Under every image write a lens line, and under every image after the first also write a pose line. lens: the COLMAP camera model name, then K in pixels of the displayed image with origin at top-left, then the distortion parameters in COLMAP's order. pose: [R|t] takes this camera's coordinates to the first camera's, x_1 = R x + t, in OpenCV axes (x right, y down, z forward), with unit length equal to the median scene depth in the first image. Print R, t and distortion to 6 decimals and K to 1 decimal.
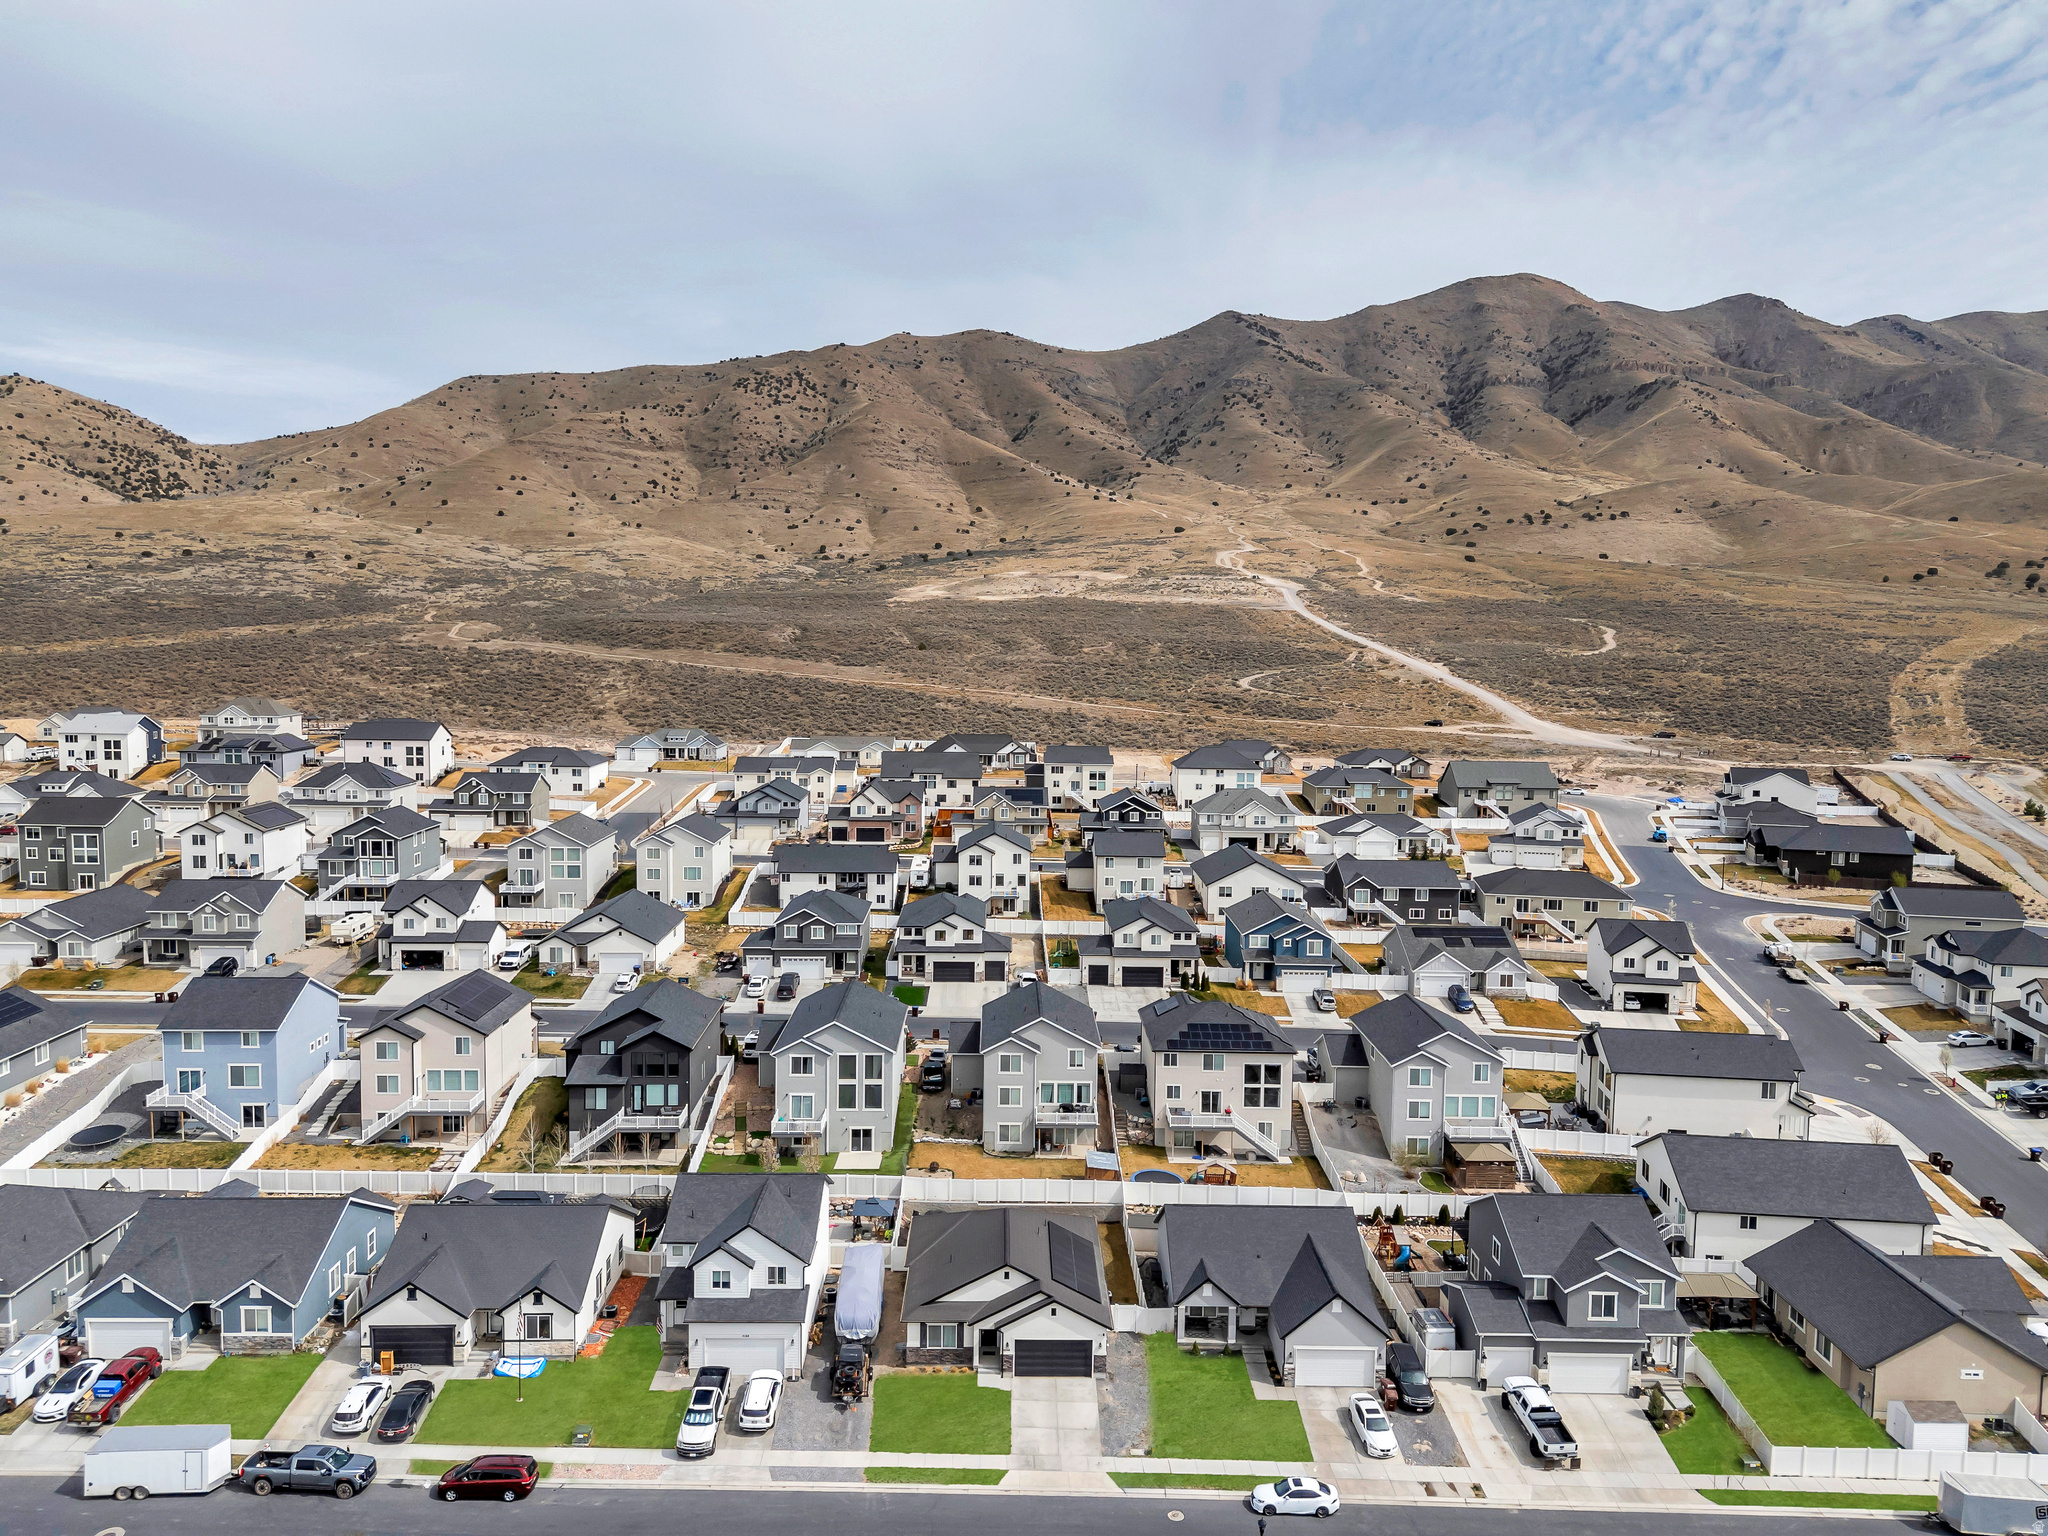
lens RADIAL K [[1499.3, 0, 1020.2], [0, 1499.3, 775.1], [0, 0, 1]] dist [0.076706, -0.069697]
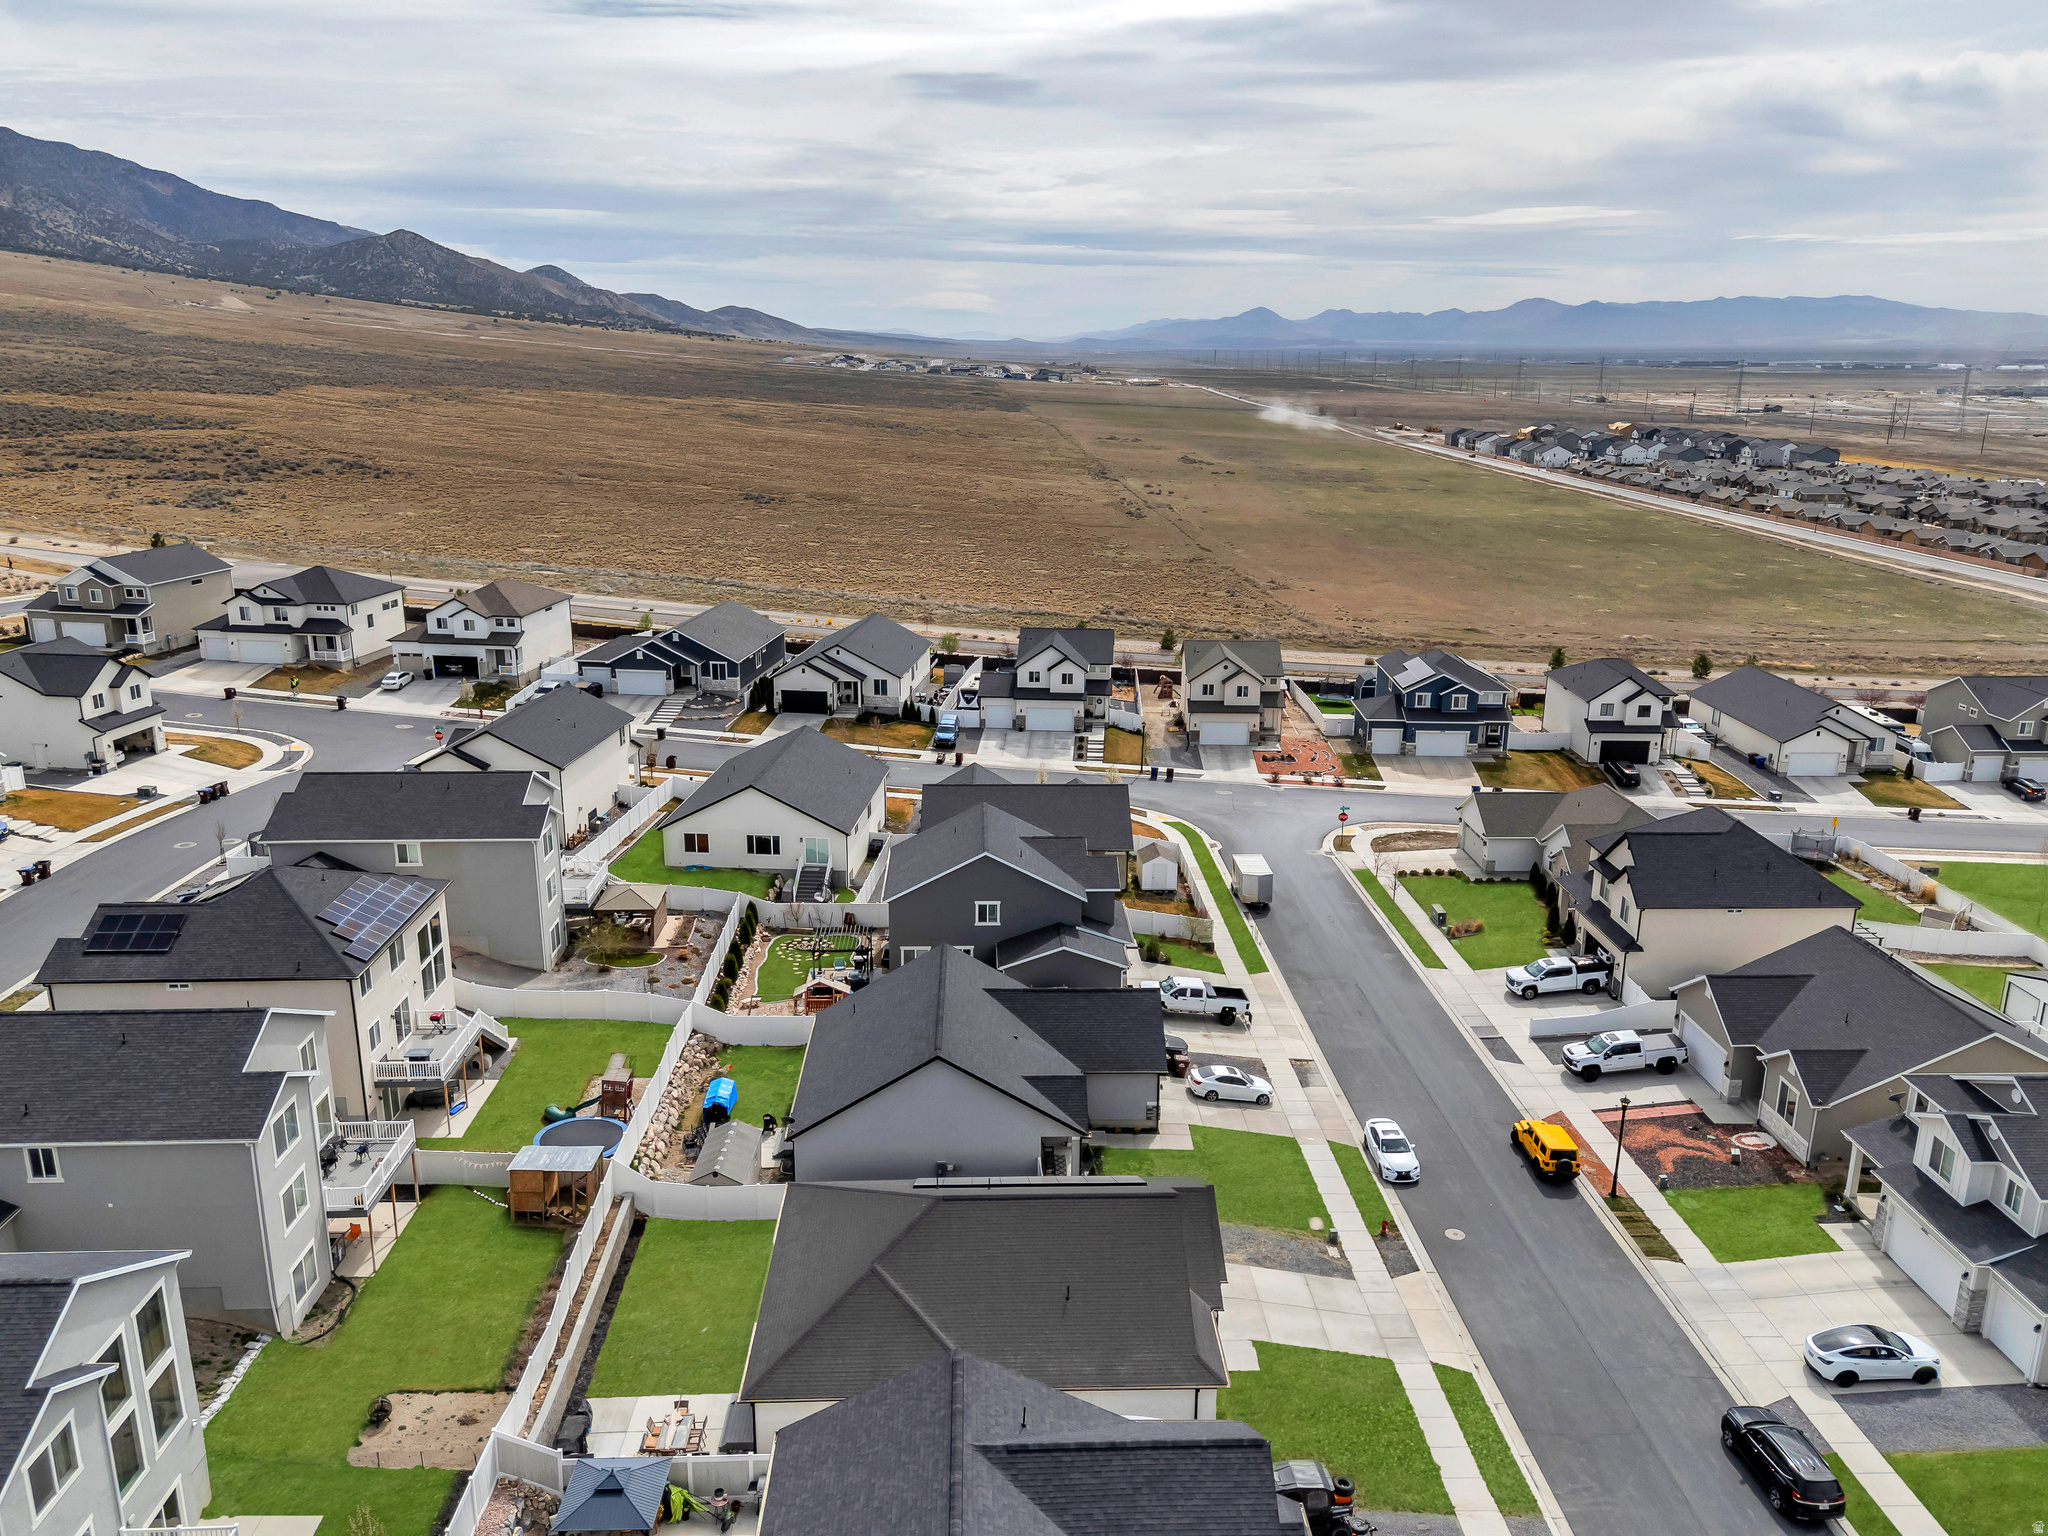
lens RADIAL K [[1499.3, 0, 1015.1], [0, 1499.3, 762.0], [0, 0, 1]] dist [0.076706, -0.069697]
pose [[-0.020909, -0.280883, 0.959514, -0.283385], [0.094423, 0.954879, 0.281584, -0.008172], [-0.995313, 0.096488, 0.006557, 0.554017]]
